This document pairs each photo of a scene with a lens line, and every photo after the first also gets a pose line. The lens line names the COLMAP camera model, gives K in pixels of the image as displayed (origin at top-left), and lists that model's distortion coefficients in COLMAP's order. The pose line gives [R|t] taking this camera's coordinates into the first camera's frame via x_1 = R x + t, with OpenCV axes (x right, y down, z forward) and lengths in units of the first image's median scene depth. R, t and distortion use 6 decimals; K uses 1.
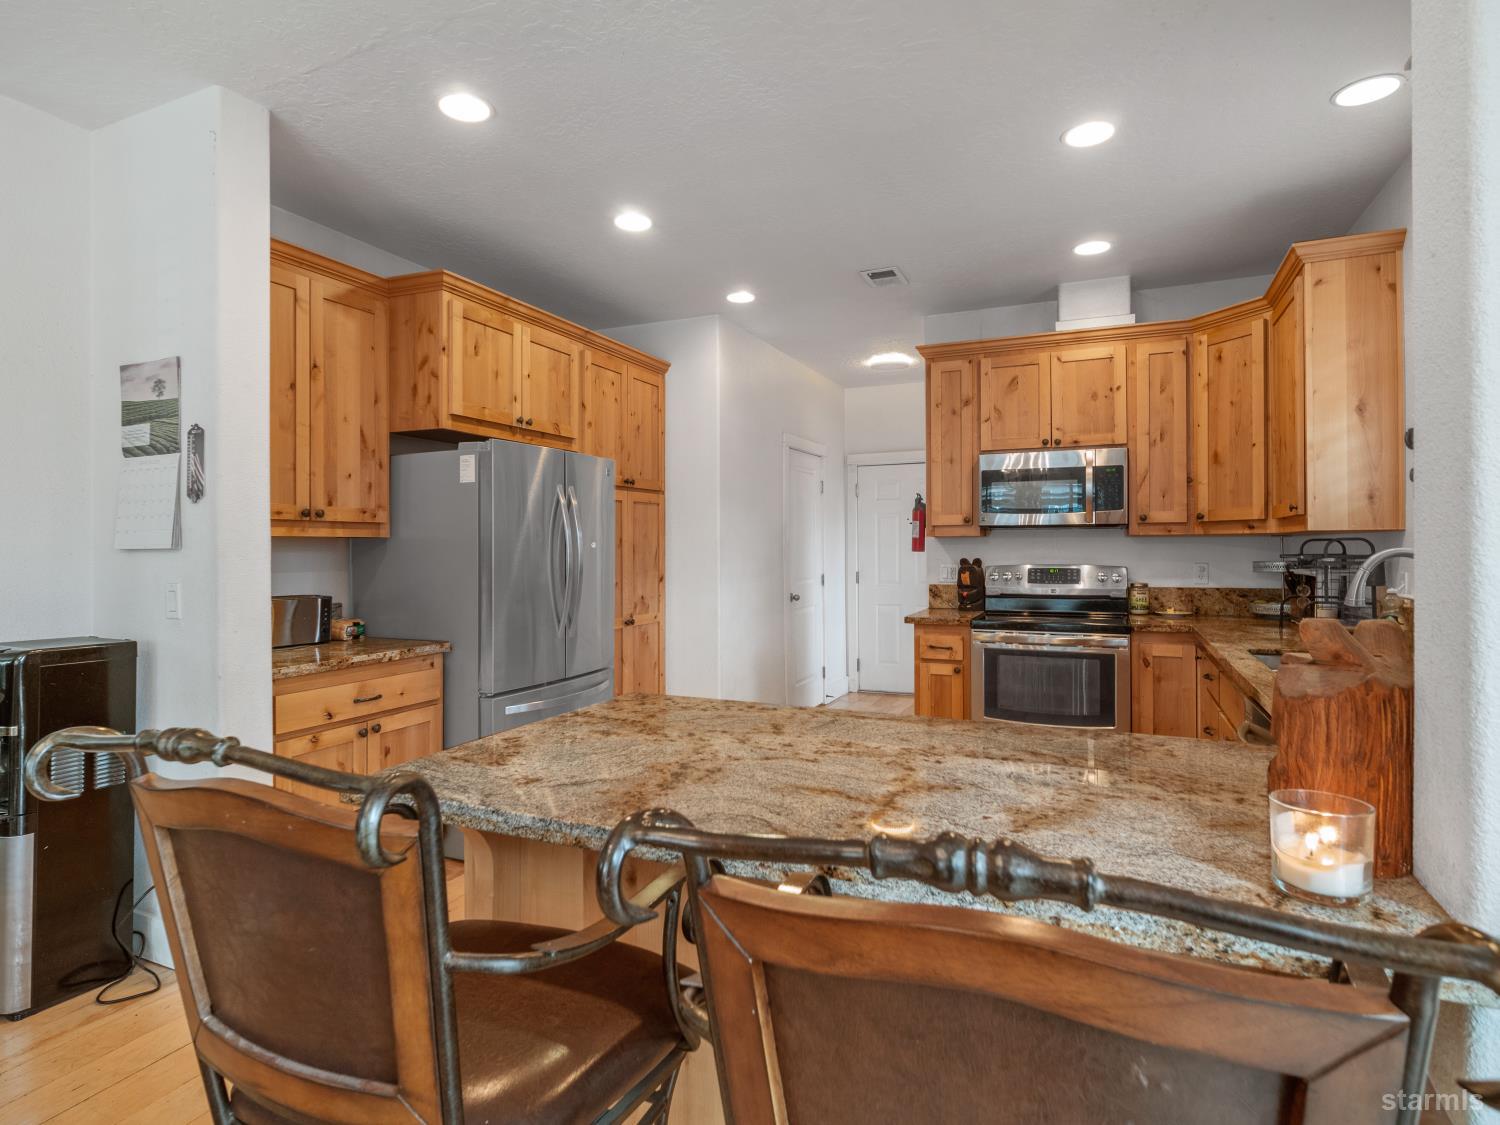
lens RADIAL K [[813.7, 0, 736.5], [0, 813.7, 545.4], [0, 0, 1]] dist [-0.000658, -0.005252]
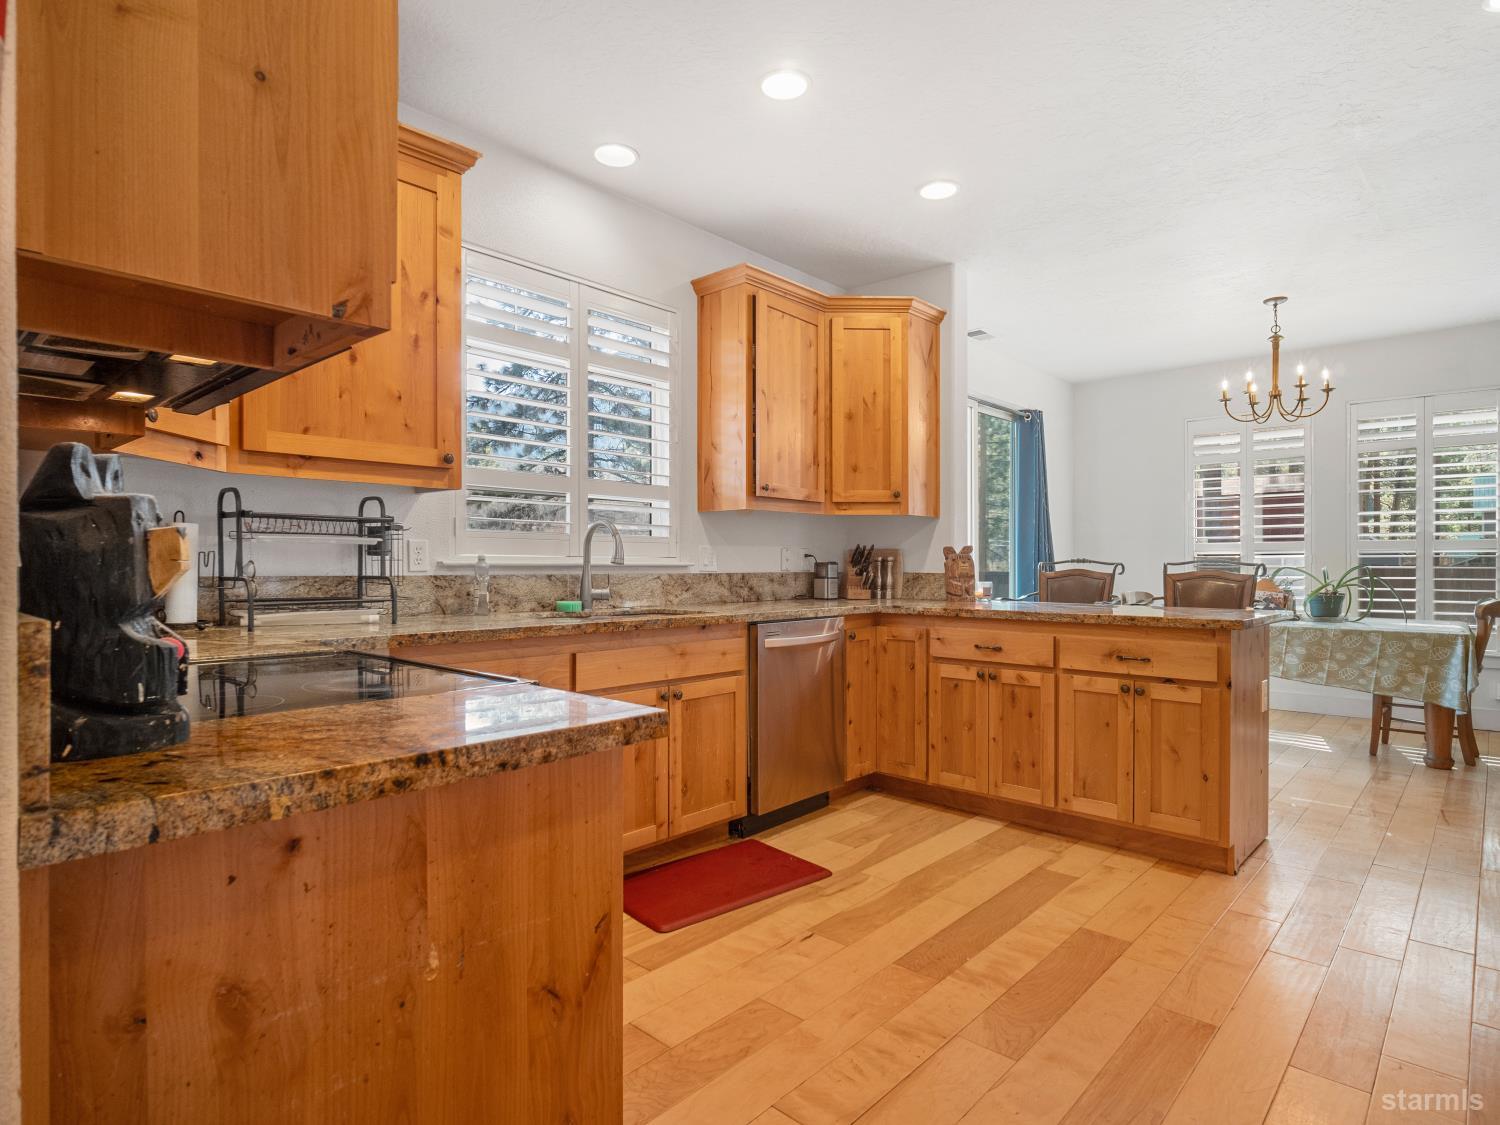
lens RADIAL K [[813.7, 0, 737.1], [0, 813.7, 571.6], [0, 0, 1]] dist [-0.000658, -0.005252]
pose [[-0.944859, -0.000827, 0.327476, 0.107491], [0.001398, 0.999978, 0.006560, 0.044957], [-0.327474, 0.006657, -0.944837, 1.224783]]
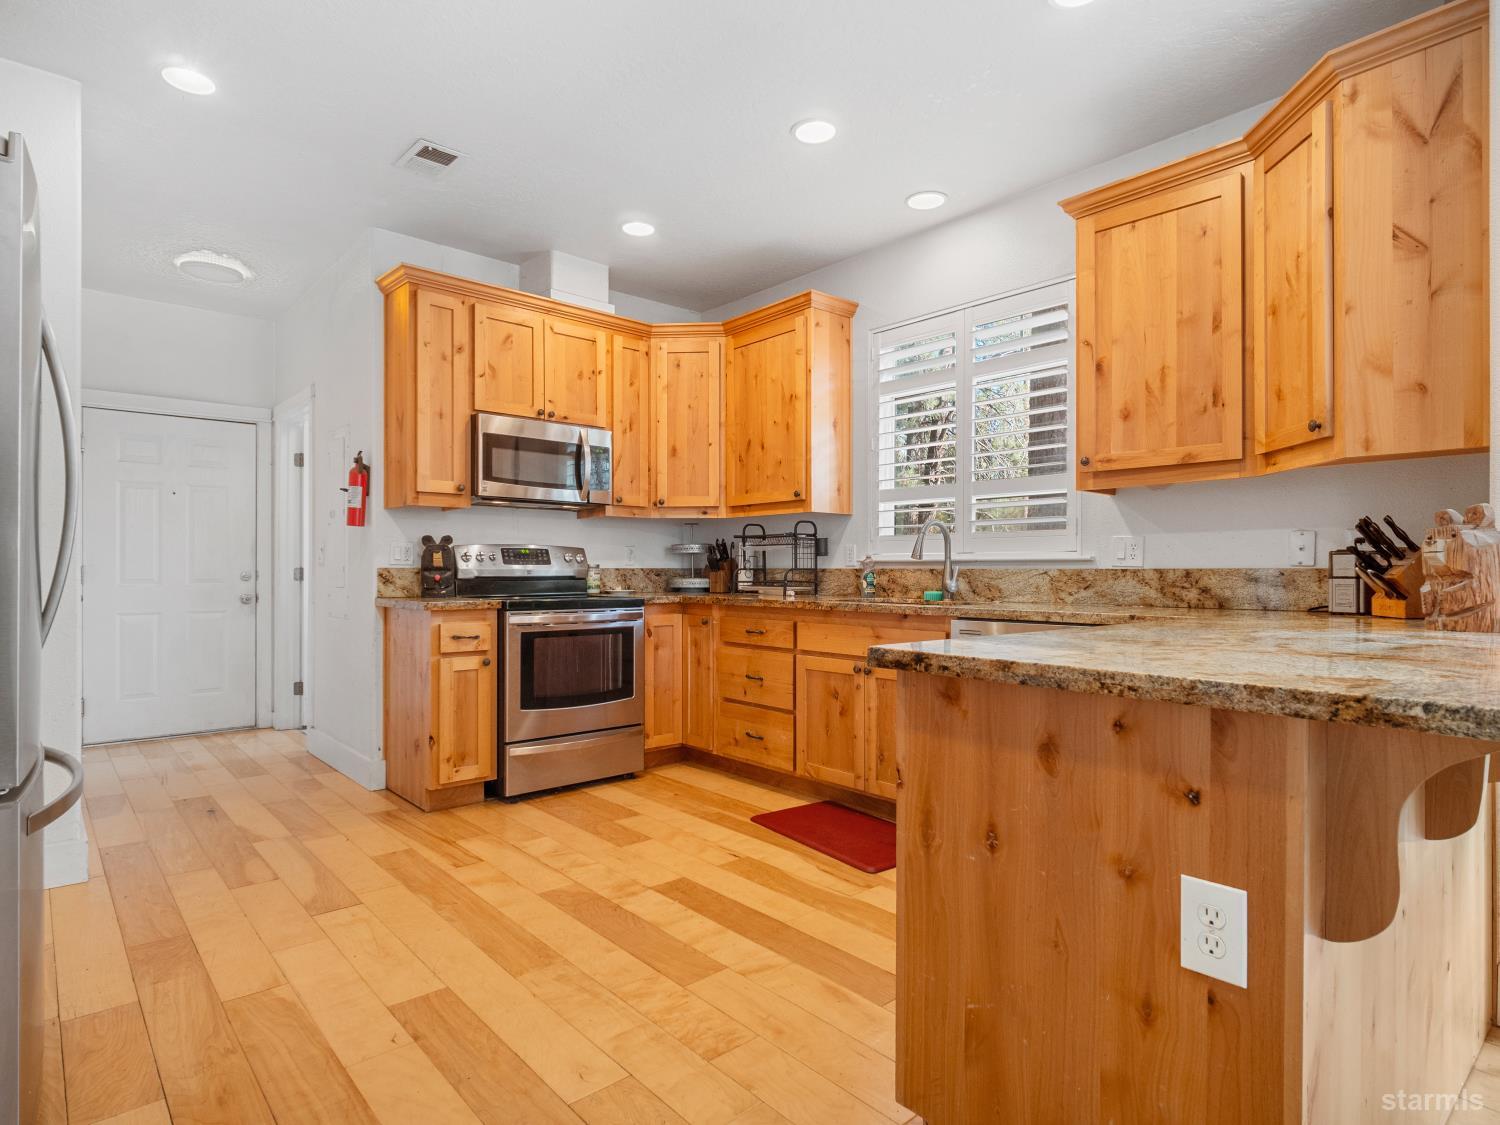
lens RADIAL K [[813.7, 0, 747.9], [0, 813.7, 571.4], [0, 0, 1]] dist [-0.000658, -0.005252]
pose [[0.411406, 0.005290, 0.911437, -0.380930], [-0.005460, 0.999980, -0.003339, 0.059196], [-0.911436, -0.003603, 0.411426, 0.395258]]
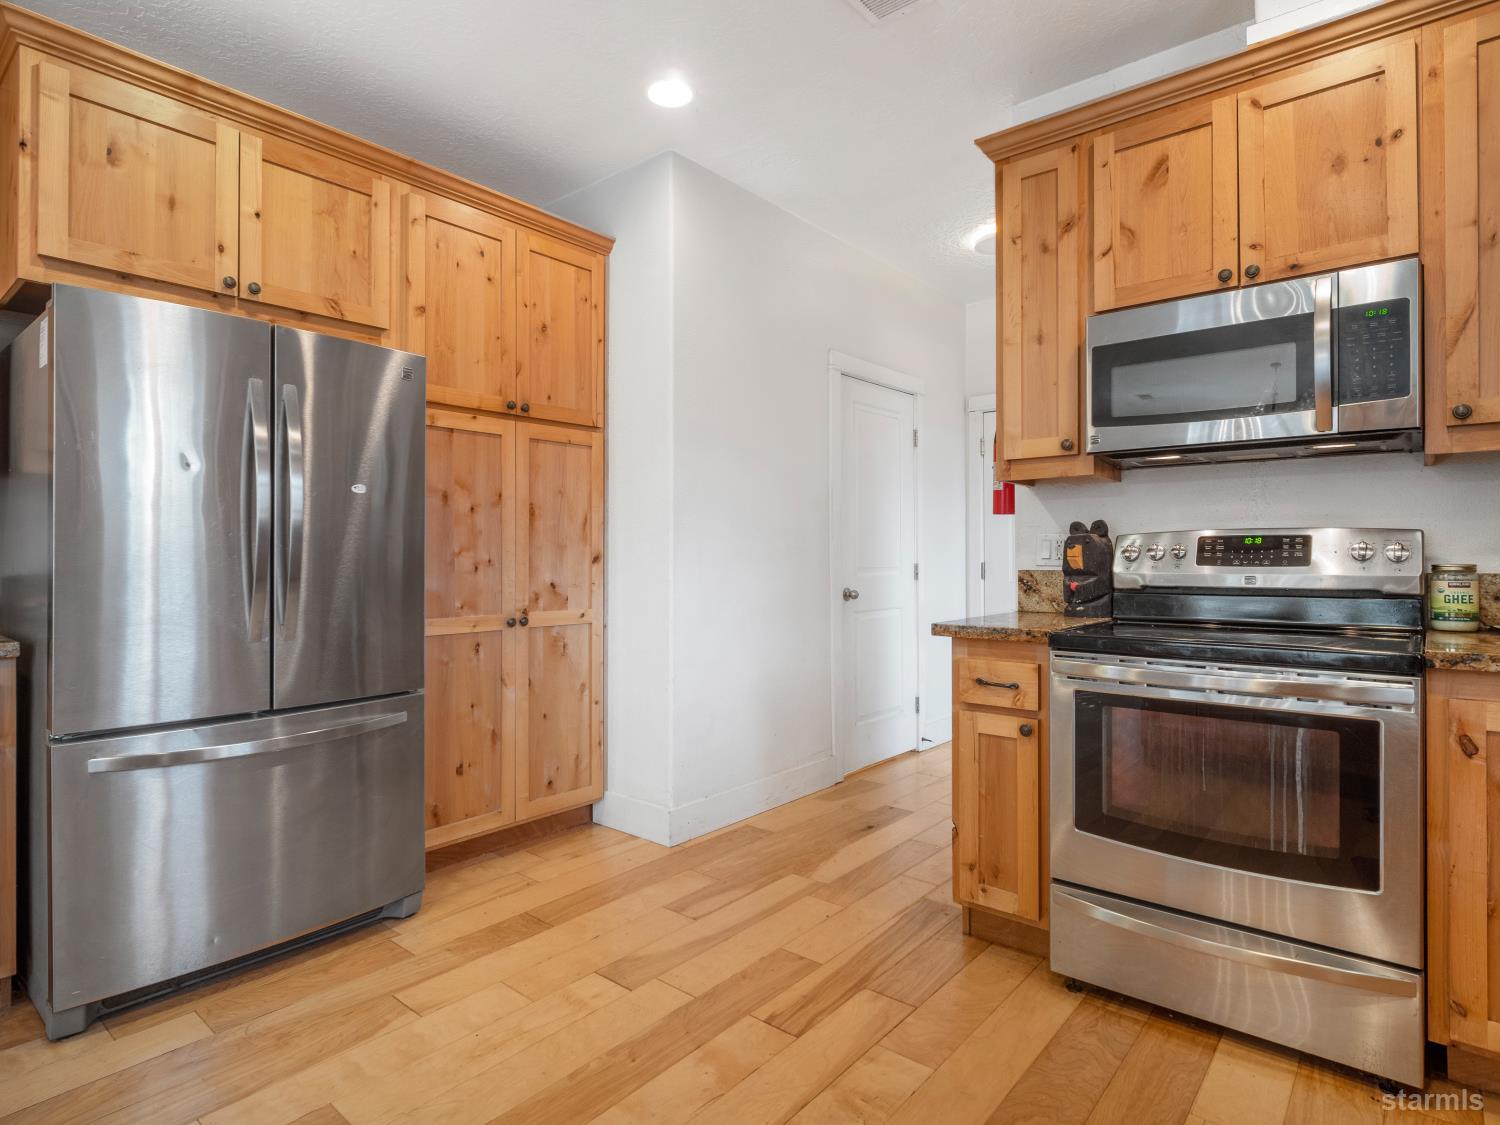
lens RADIAL K [[813.7, 0, 737.2], [0, 813.7, 551.6], [0, 0, 1]] dist [-0.000658, -0.005252]
pose [[0.960707, 0.001739, -0.277559, 0.233686], [-0.002617, 0.999993, -0.002793, 0.042230], [0.277552, 0.003409, 0.960705, 0.448086]]
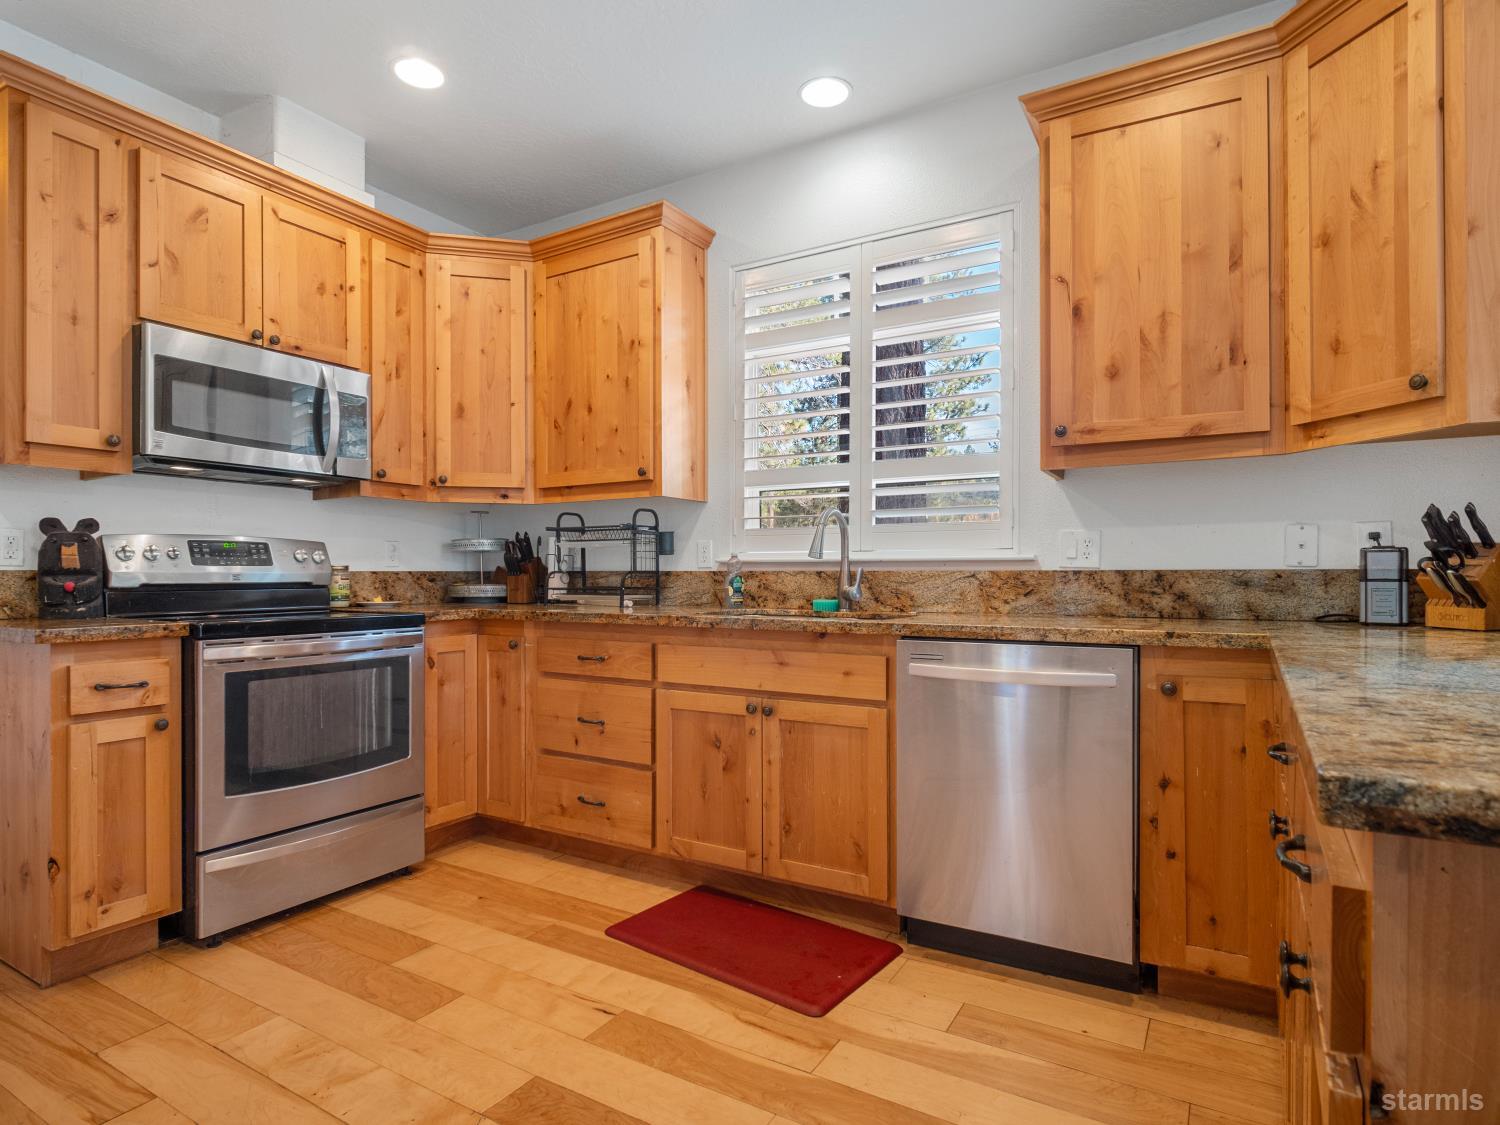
lens RADIAL K [[813.7, 0, 739.8], [0, 813.7, 575.5], [0, 0, 1]] dist [-0.000658, -0.005252]
pose [[0.121544, 0.004143, 0.992577, -0.192362], [-0.001679, 0.999991, -0.003969, 0.059004], [-0.992585, -0.001185, 0.121550, 0.560376]]
